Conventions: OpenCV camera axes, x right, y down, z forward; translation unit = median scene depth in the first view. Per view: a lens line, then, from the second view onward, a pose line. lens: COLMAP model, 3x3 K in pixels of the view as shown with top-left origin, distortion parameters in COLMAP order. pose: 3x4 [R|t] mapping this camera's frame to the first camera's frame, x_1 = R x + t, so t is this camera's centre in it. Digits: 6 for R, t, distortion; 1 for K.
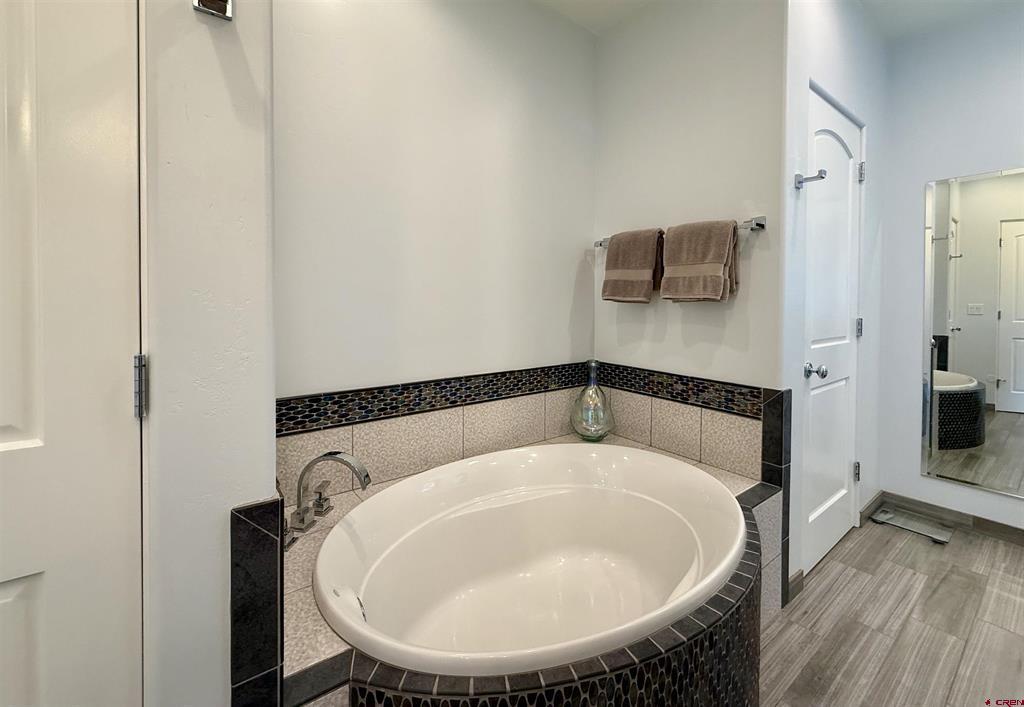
lens RADIAL K [[419.7, 0, 490.8], [0, 419.7, 308.5], [0, 0, 1]] dist [-0.001327, 0.000387]
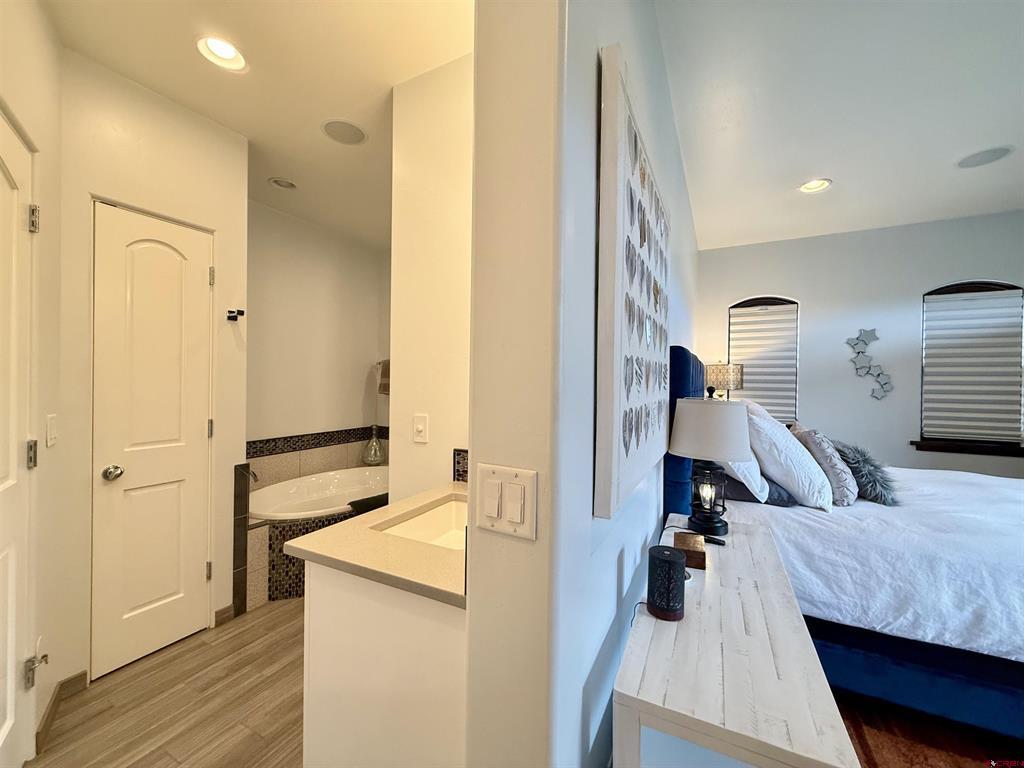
lens RADIAL K [[408.2, 0, 512.0], [0, 408.2, 384.0], [0, 0, 1]] dist [-0.000736, -0.000081]
pose [[0.893451, 0.003321, 0.449149, -0.038126], [0.000629, 0.999962, -0.008646, -0.054320], [-0.449160, 0.008007, 0.893415, -1.101896]]
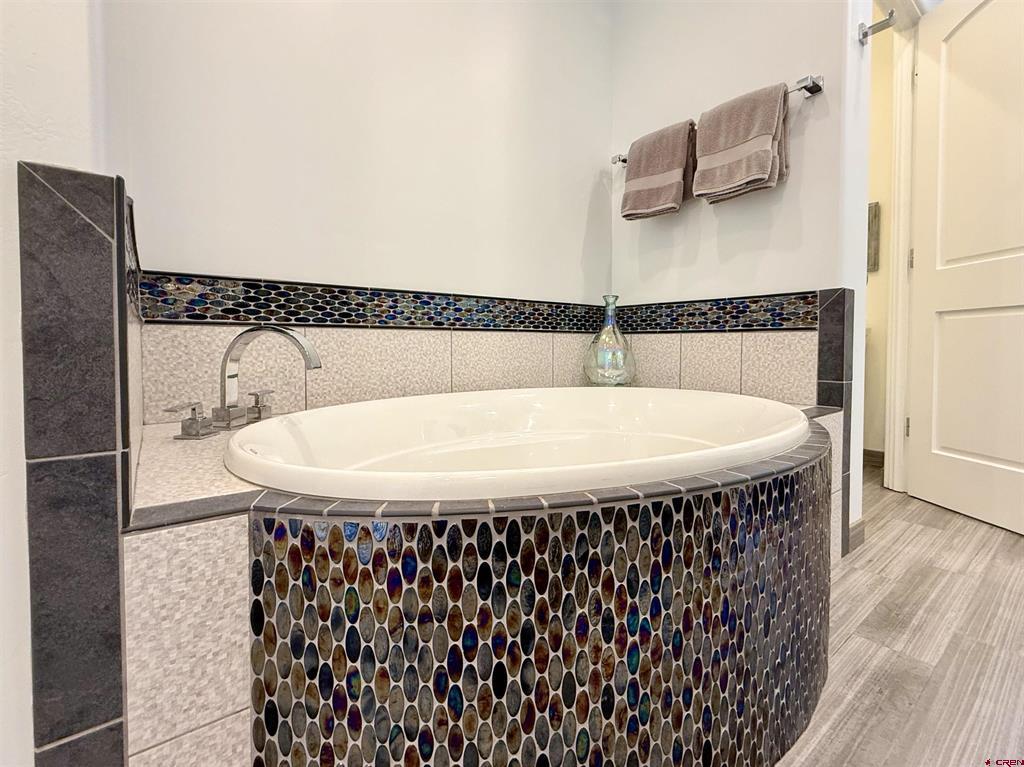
lens RADIAL K [[455.1, 0, 511.3], [0, 455.1, 363.1], [0, 0, 1]] dist [-0.000309, -0.000436]
pose [[0.999471, -0.006372, 0.031906, 0.021356], [0.005943, 0.999891, 0.013510, 0.284362], [-0.031989, -0.013313, 0.999400, 0.123290]]
